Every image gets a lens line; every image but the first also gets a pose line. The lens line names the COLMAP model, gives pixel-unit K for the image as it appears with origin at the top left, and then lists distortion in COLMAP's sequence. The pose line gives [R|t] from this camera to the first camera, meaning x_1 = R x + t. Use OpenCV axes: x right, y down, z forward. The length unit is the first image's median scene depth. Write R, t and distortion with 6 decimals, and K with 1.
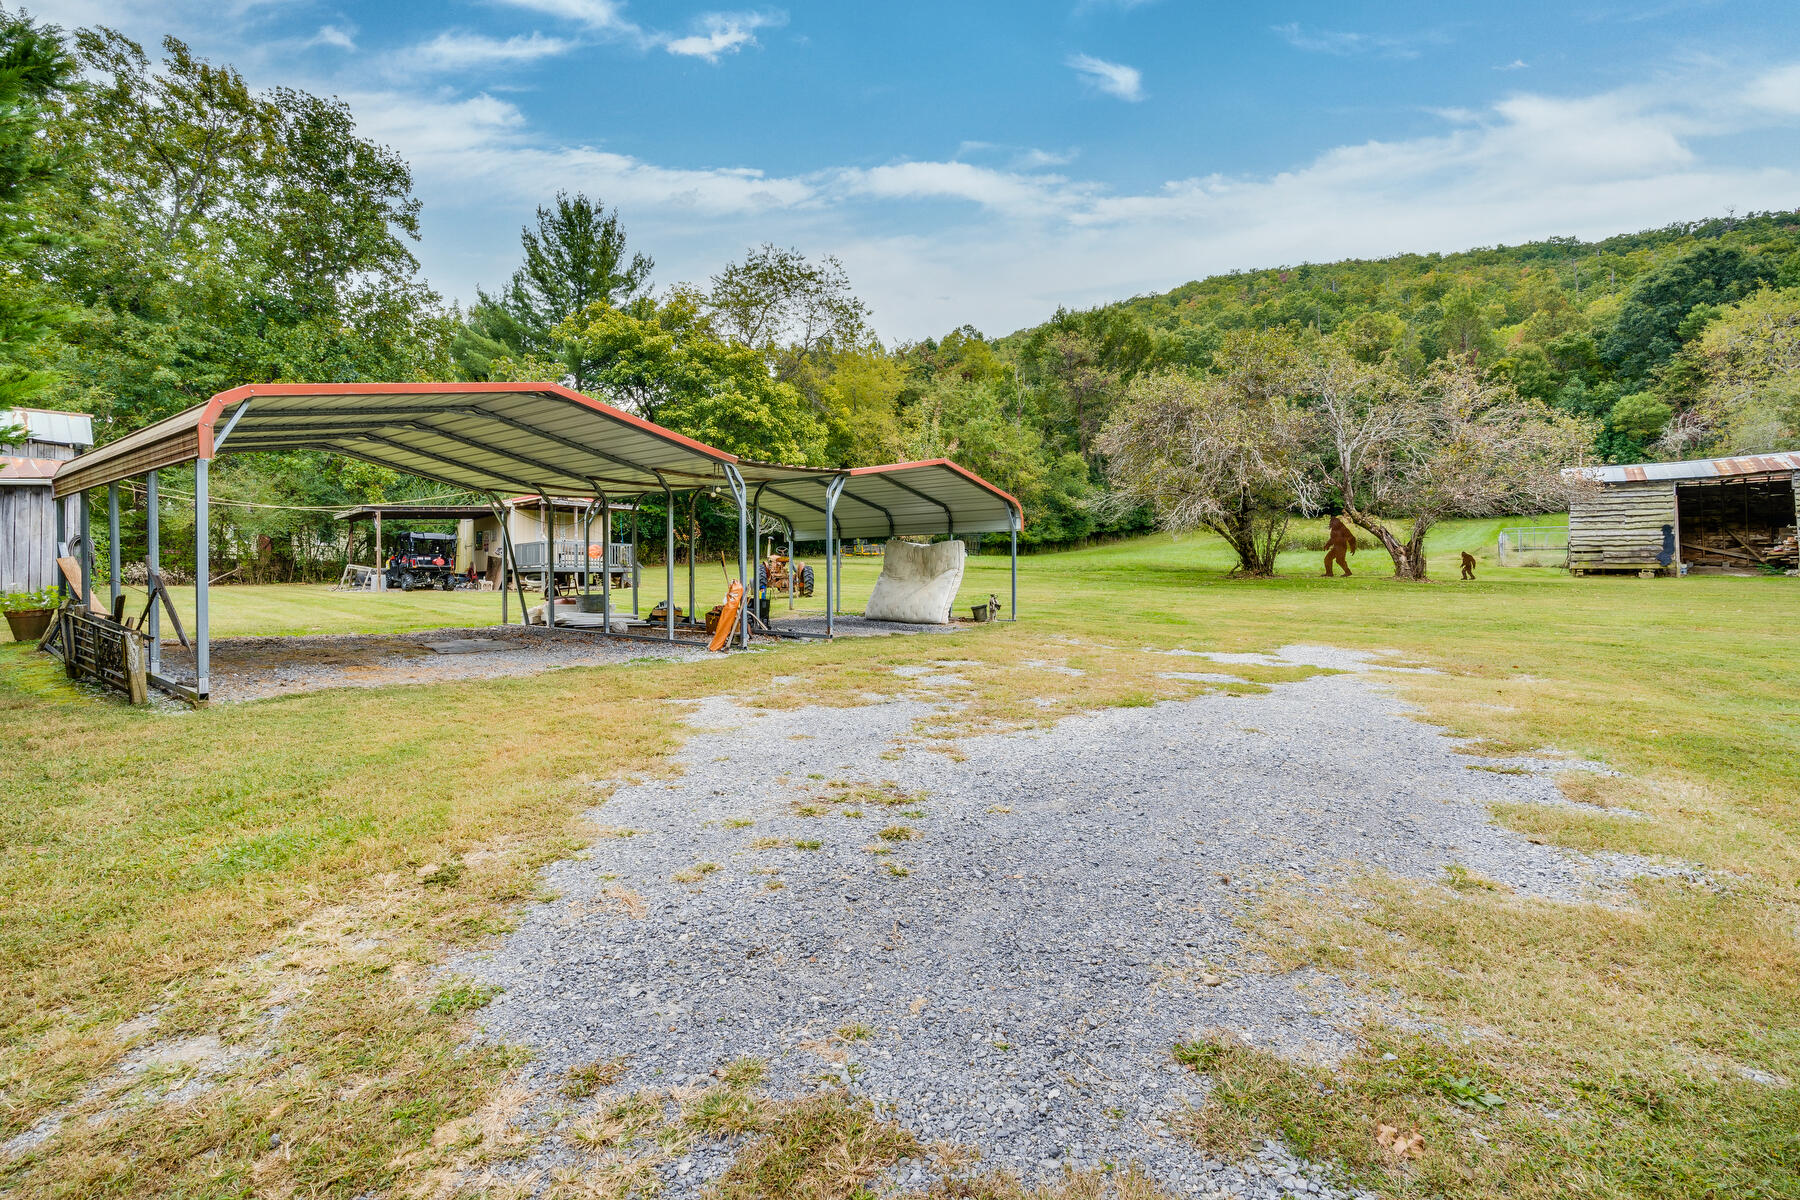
lens RADIAL K [[815.5, 0, 888.6], [0, 815.5, 597.4], [0, 0, 1]] dist [-0.007684, 0.000886]
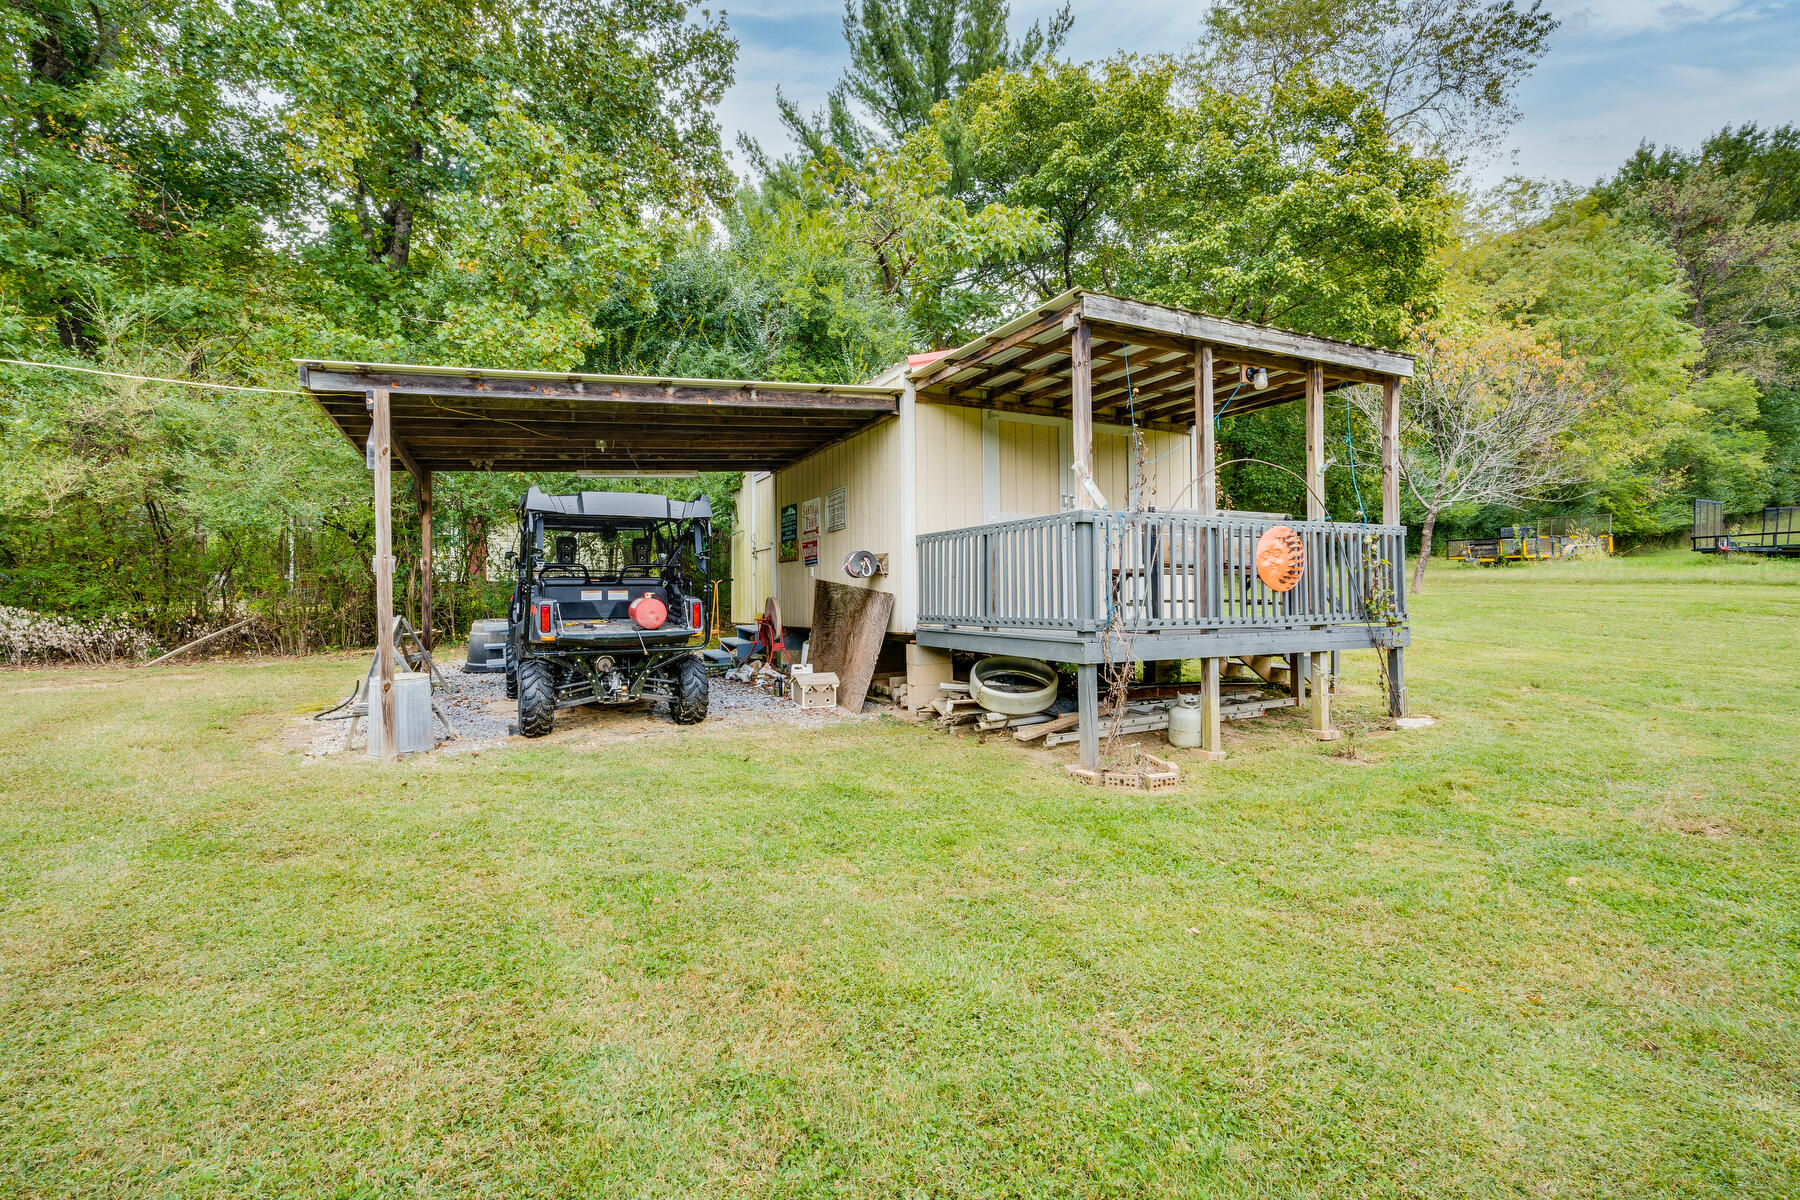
lens RADIAL K [[815.5, 0, 888.6], [0, 815.5, 597.4], [0, 0, 1]] dist [-0.007684, 0.000886]
pose [[0.945463, -0.011730, -0.325518, -0.363293], [0.007404, 0.999867, -0.014526, -0.039773], [0.325645, 0.011324, 0.945424, 0.712355]]
